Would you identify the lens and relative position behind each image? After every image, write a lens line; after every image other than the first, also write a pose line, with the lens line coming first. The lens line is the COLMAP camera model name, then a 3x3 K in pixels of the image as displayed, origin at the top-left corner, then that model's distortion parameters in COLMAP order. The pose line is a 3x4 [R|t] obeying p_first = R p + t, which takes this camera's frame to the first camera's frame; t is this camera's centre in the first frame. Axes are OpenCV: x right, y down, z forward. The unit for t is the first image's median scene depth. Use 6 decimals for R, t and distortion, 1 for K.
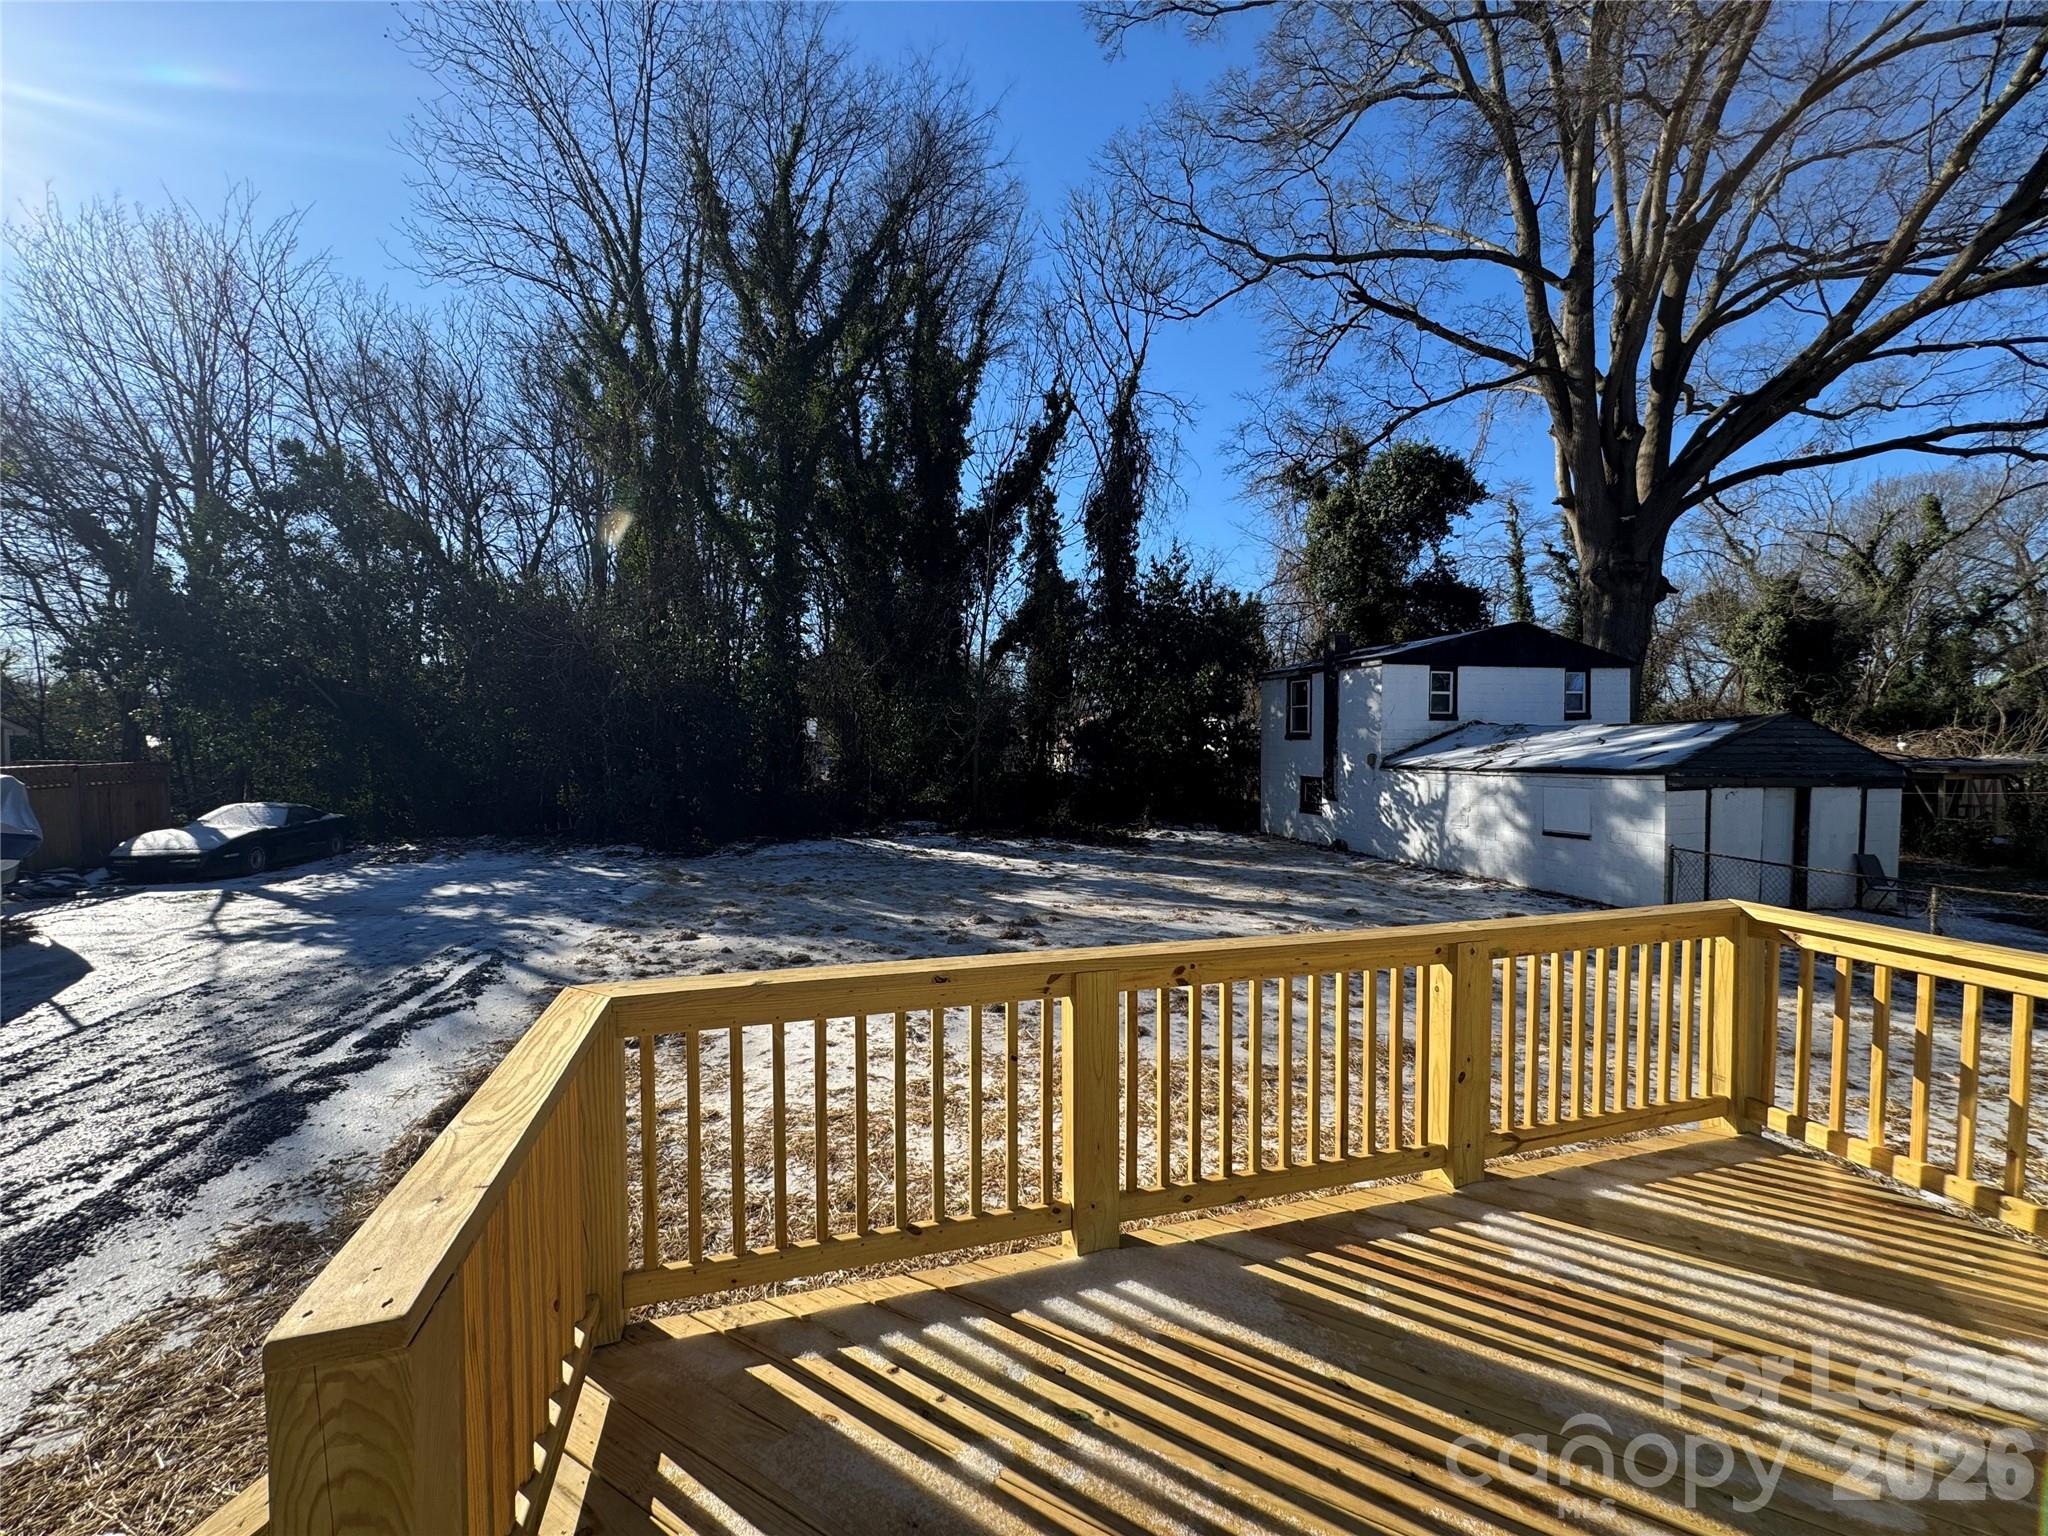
lens RADIAL K [[836.9, 0, 1024.0], [0, 836.9, 768.0], [0, 0, 1]] dist [0.000900, -0.000494]
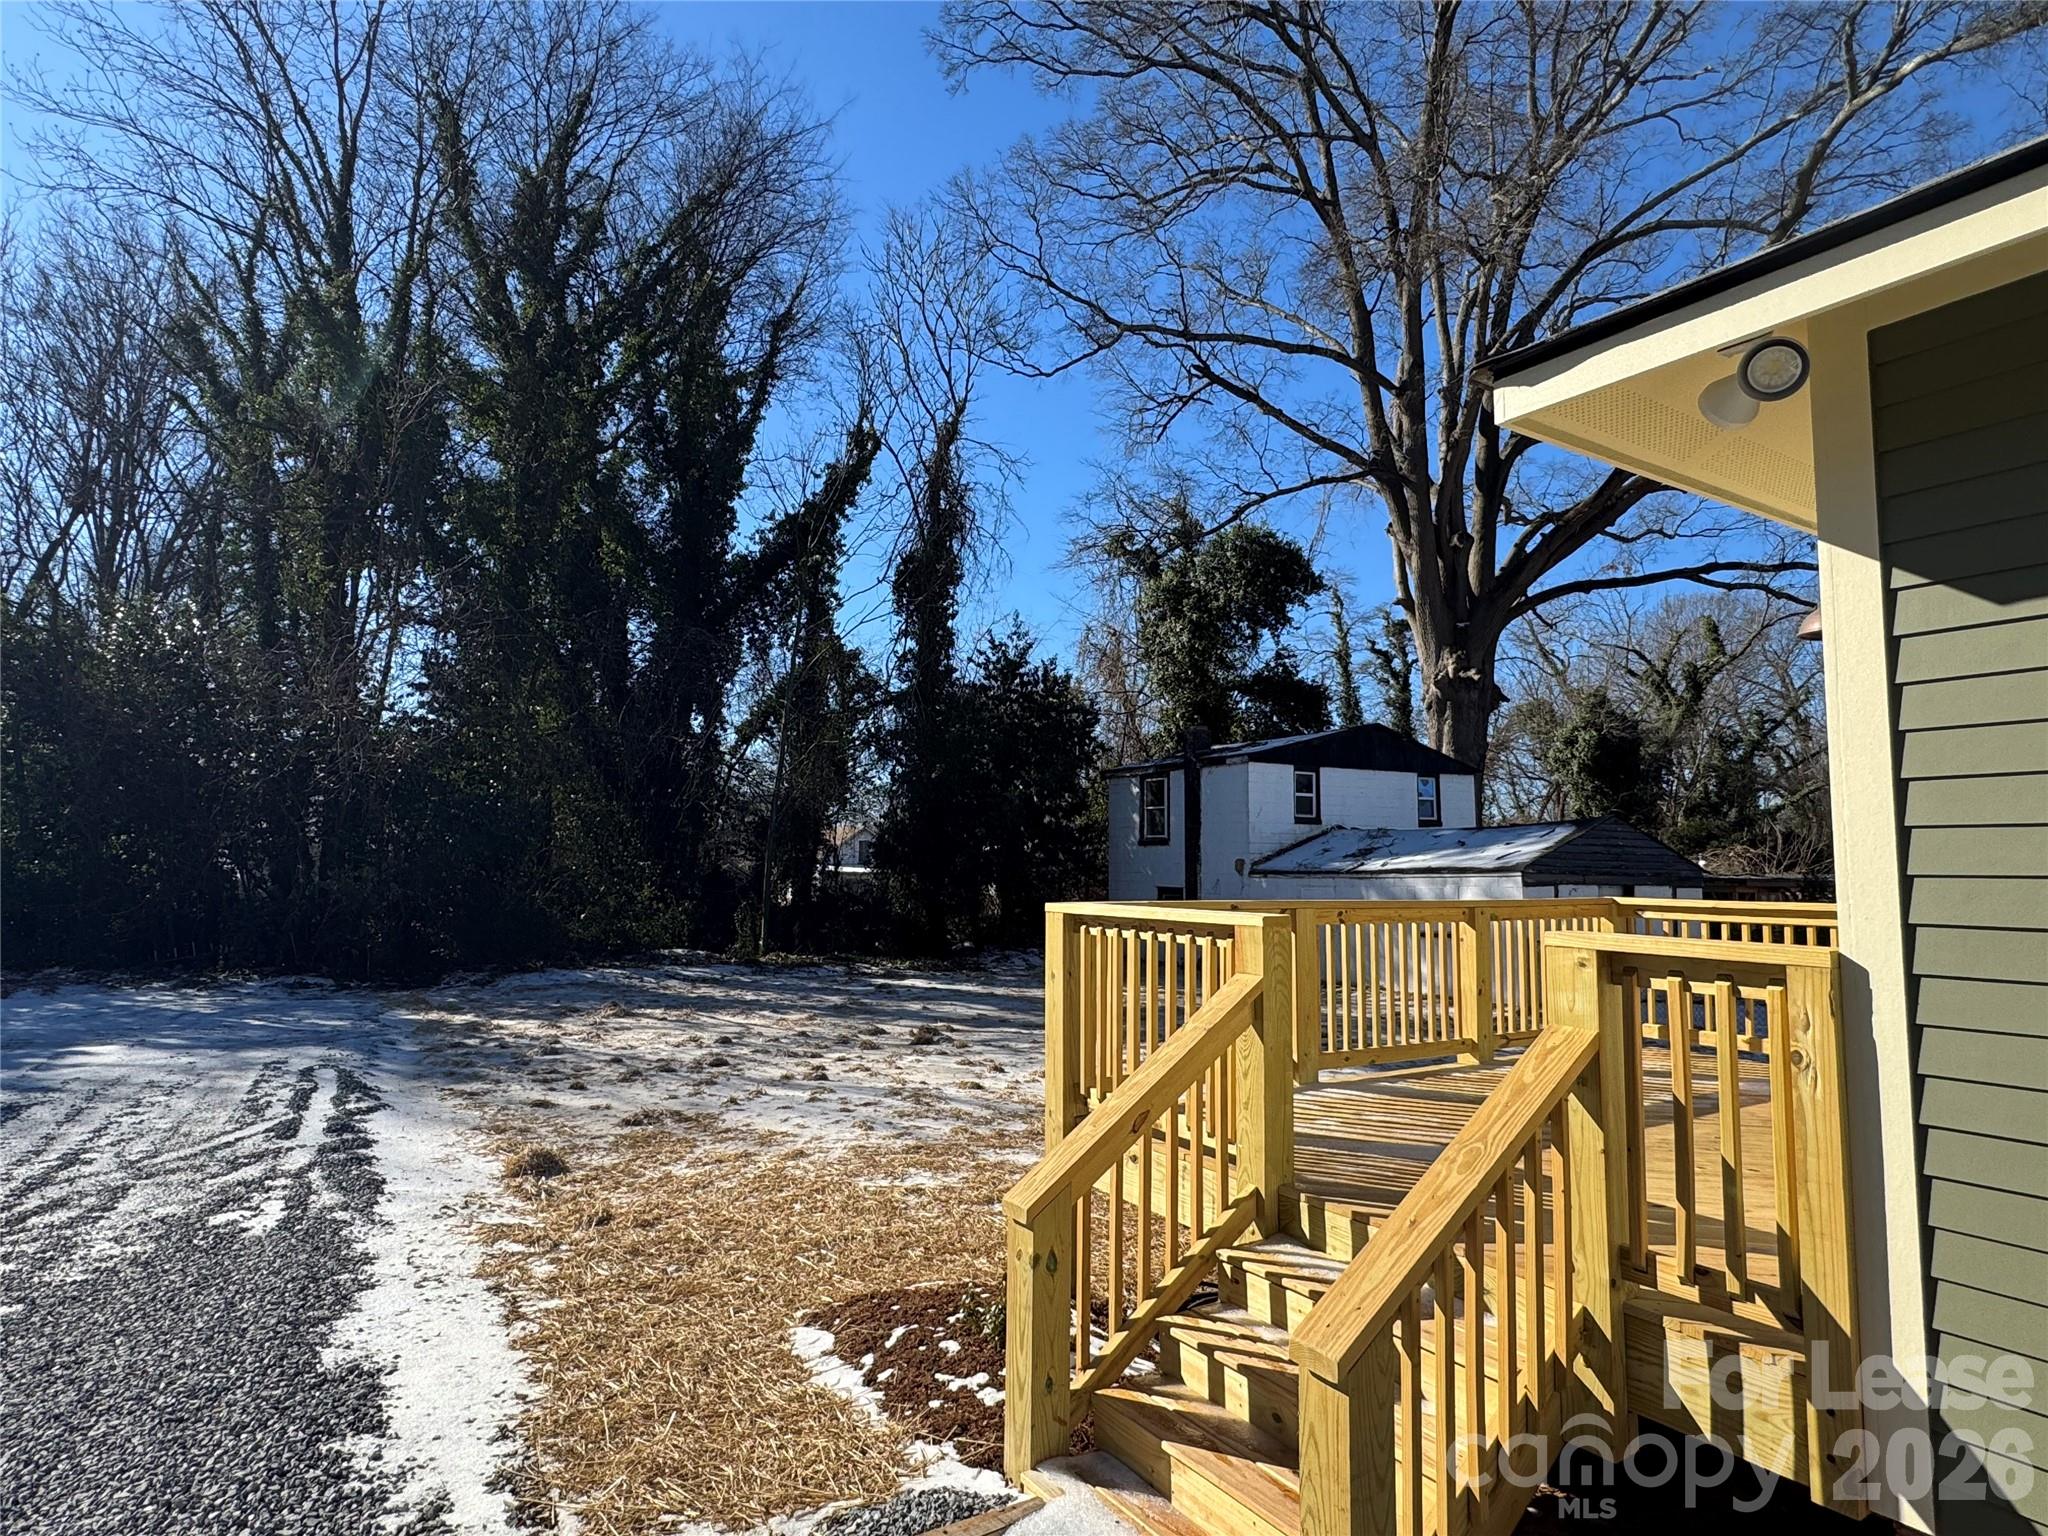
lens RADIAL K [[1186.4, 0, 1024.0], [0, 1186.4, 768.0], [0, 0, 1]] dist [-0.000342, 0.000643]
pose [[0.958746, 0.032792, 0.282368, -0.137340], [0.001245, 0.992830, -0.119528, 0.029674], [-0.284263, 0.114948, 0.951831, -0.136910]]
